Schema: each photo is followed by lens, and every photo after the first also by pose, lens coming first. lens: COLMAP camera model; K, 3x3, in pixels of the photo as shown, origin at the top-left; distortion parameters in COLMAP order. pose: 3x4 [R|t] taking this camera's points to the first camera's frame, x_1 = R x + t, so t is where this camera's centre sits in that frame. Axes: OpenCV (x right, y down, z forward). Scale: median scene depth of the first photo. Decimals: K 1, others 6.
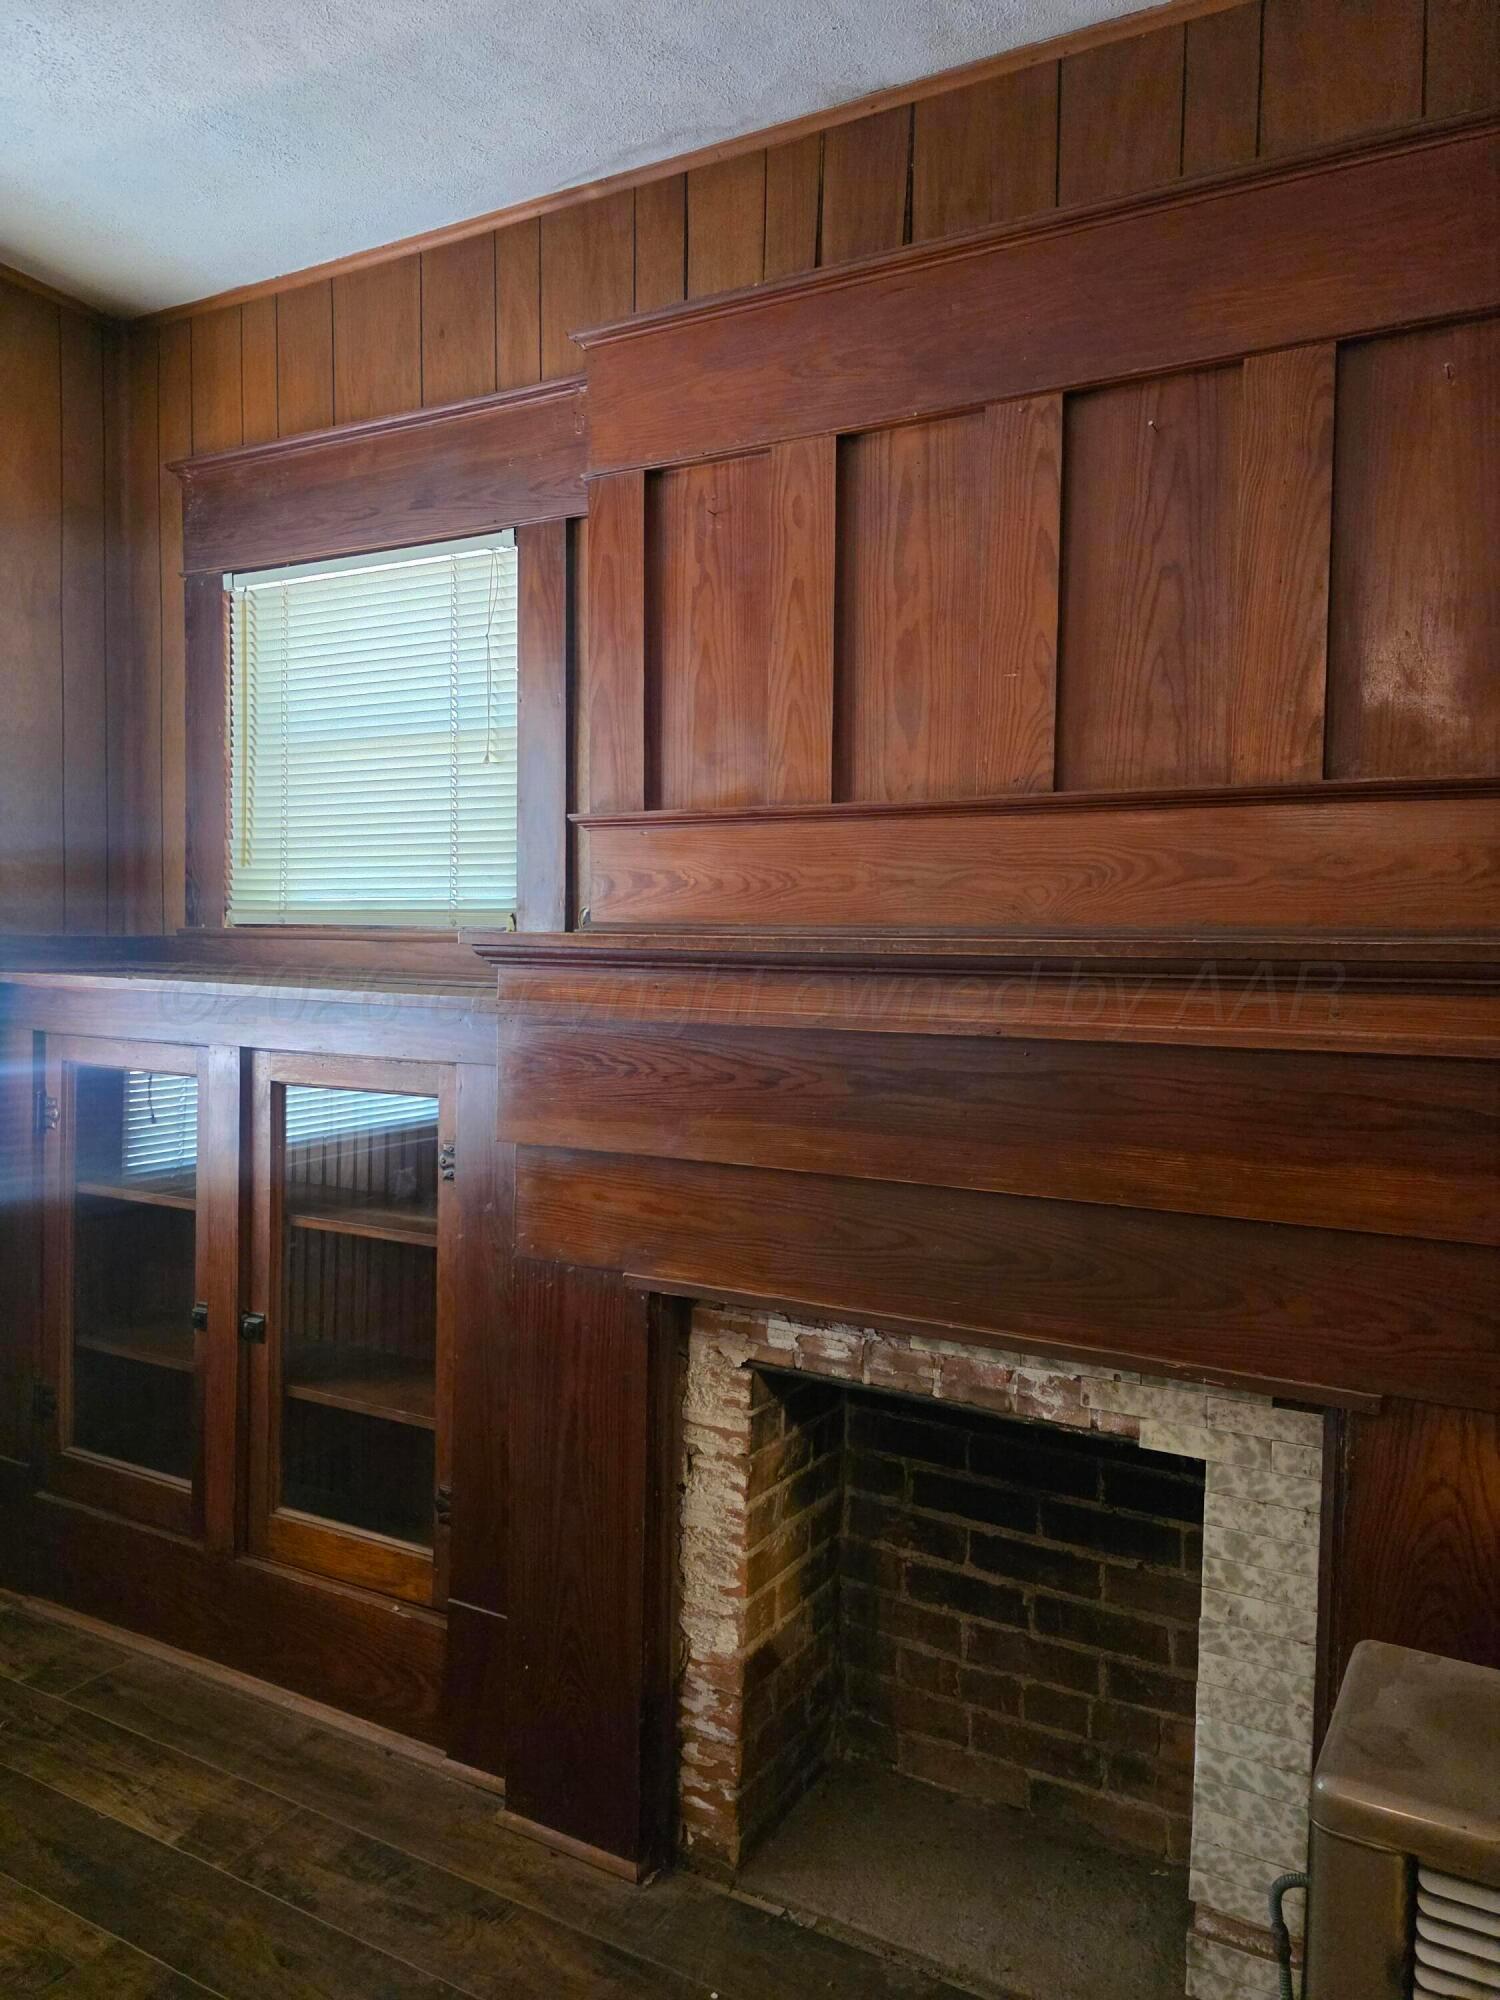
lens RADIAL K [[1336.4, 0, 750.0], [0, 1336.4, 1000.0], [0, 0, 1]] dist [0.051091, -0.051699]
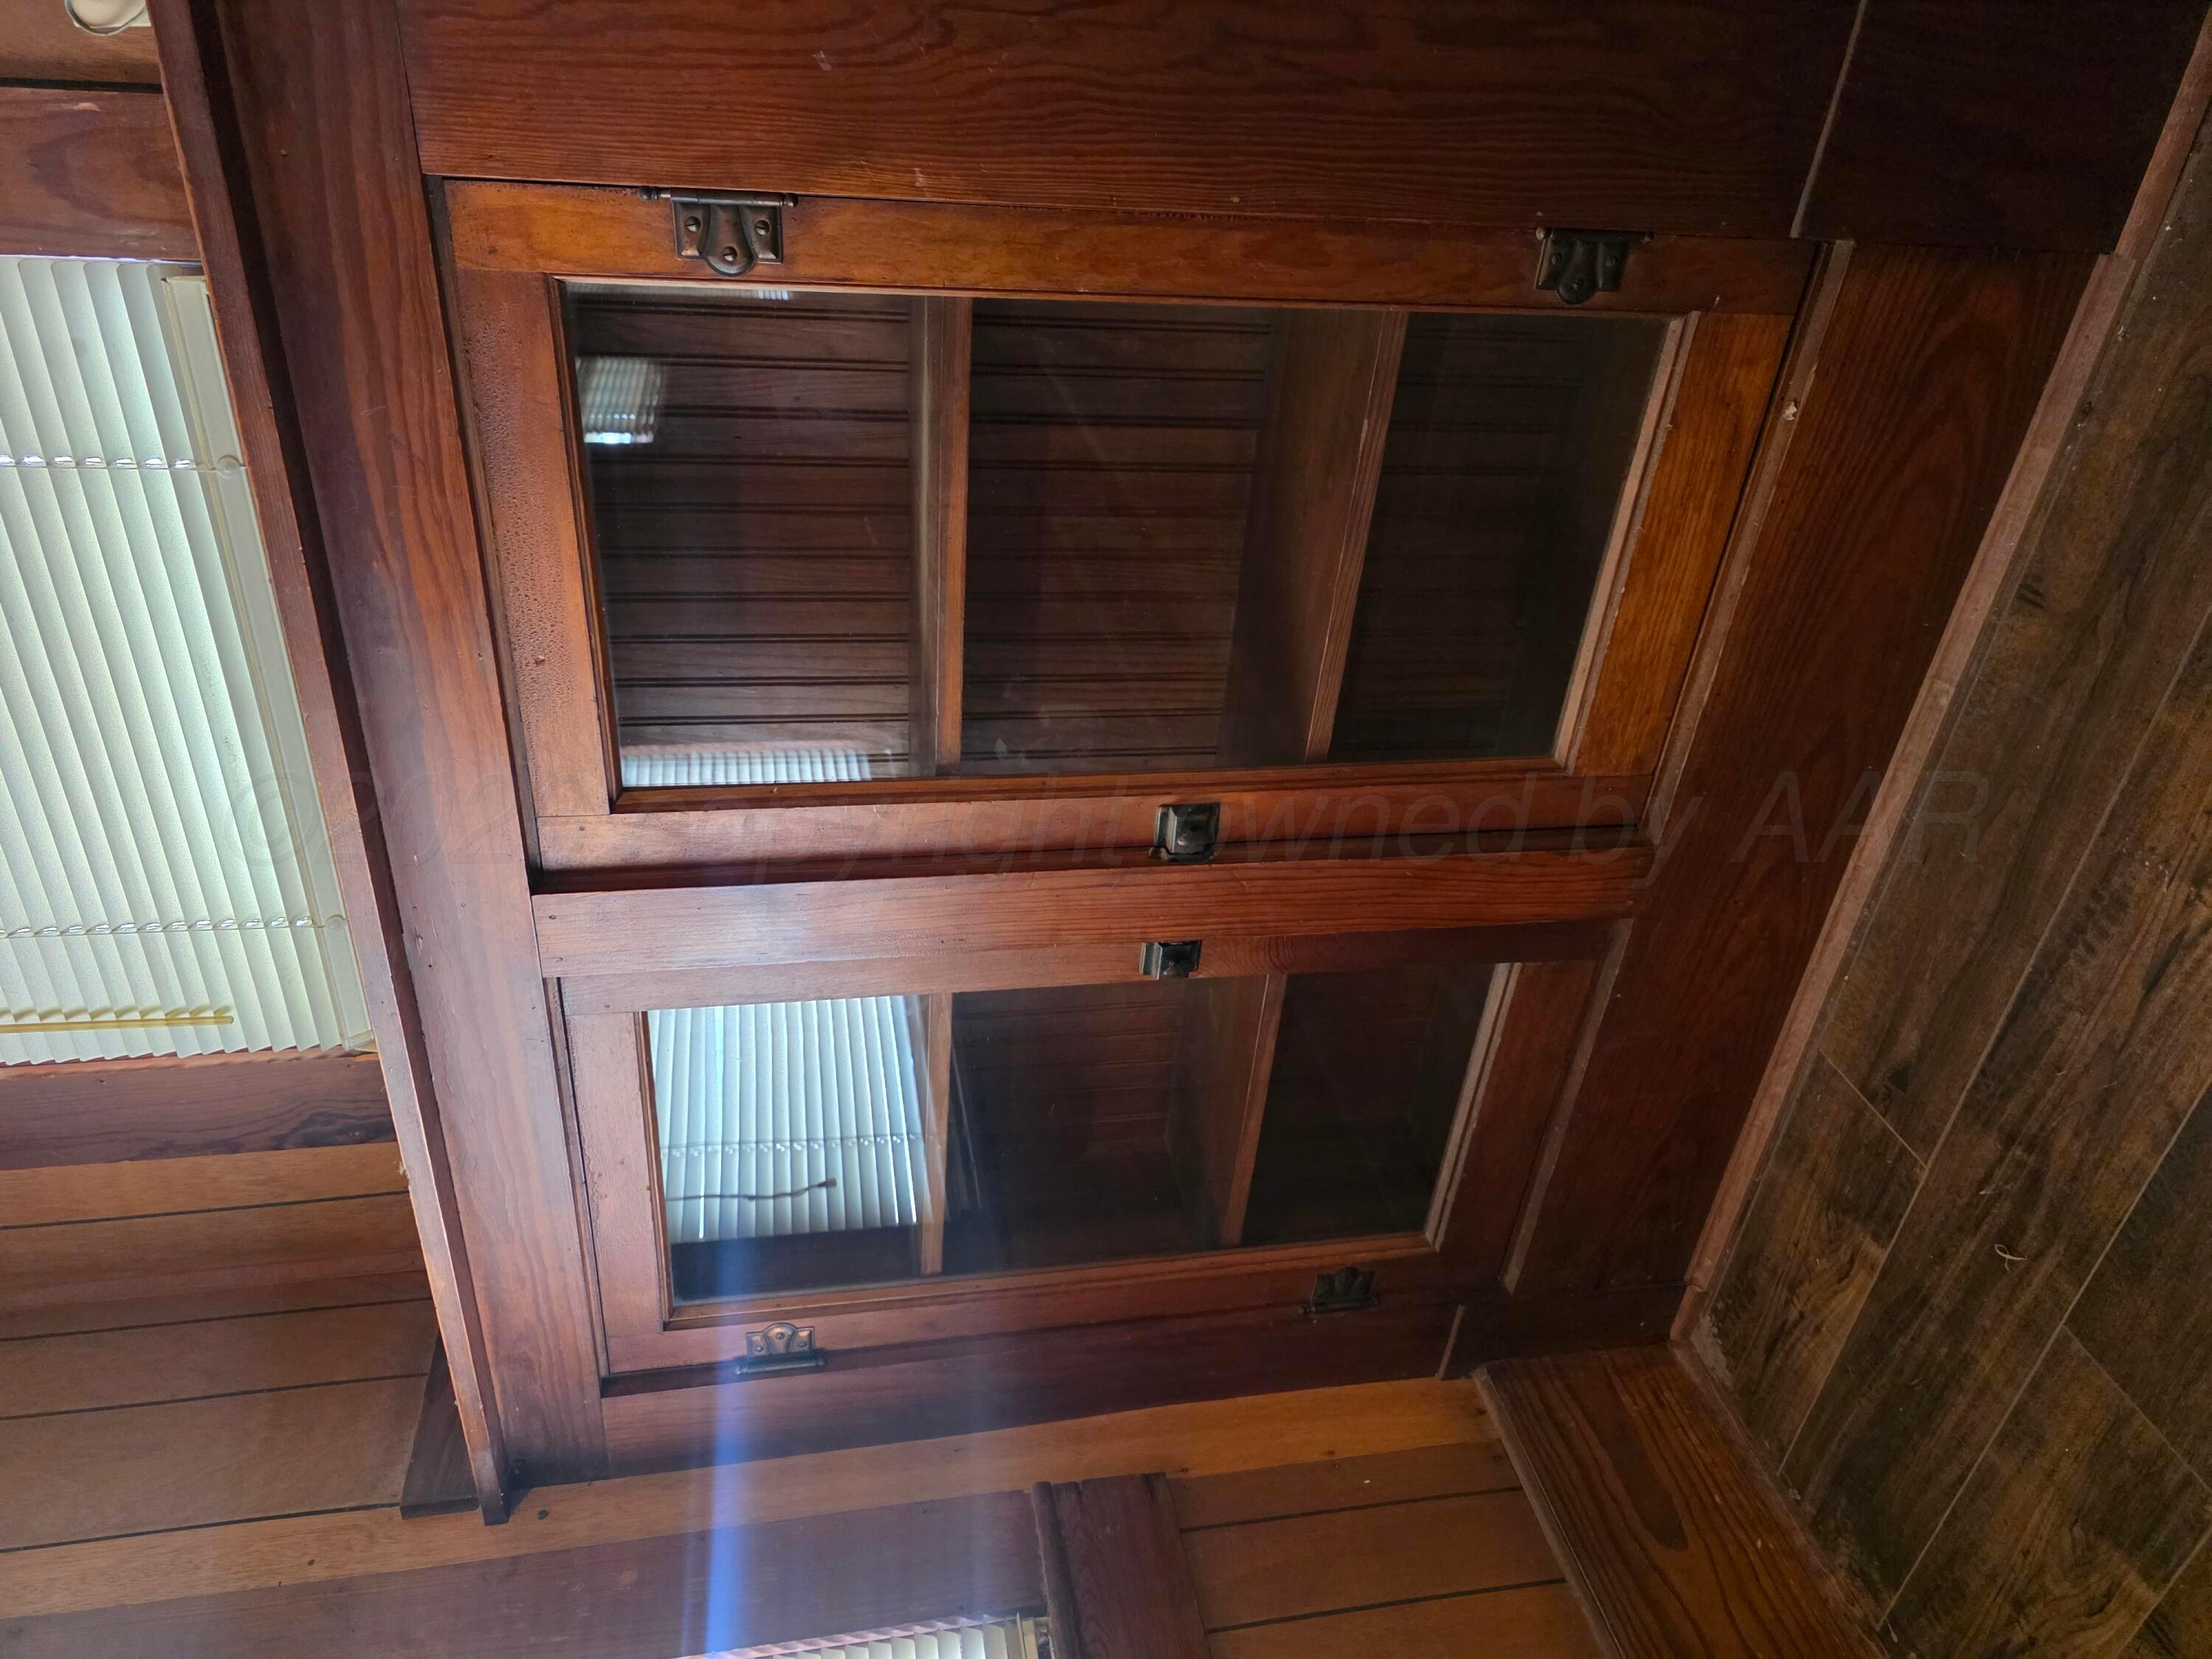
lens RADIAL K [[1489.7, 0, 1105.7], [0, 1489.7, 835.7], [0, 0, 1]] dist [0.072727, -0.069693]
pose [[-0.042806, -0.995836, -0.080490, -0.324669], [0.983742, -0.056077, 0.170611, 0.127978], [-0.174414, -0.071878, 0.982045, 0.502639]]
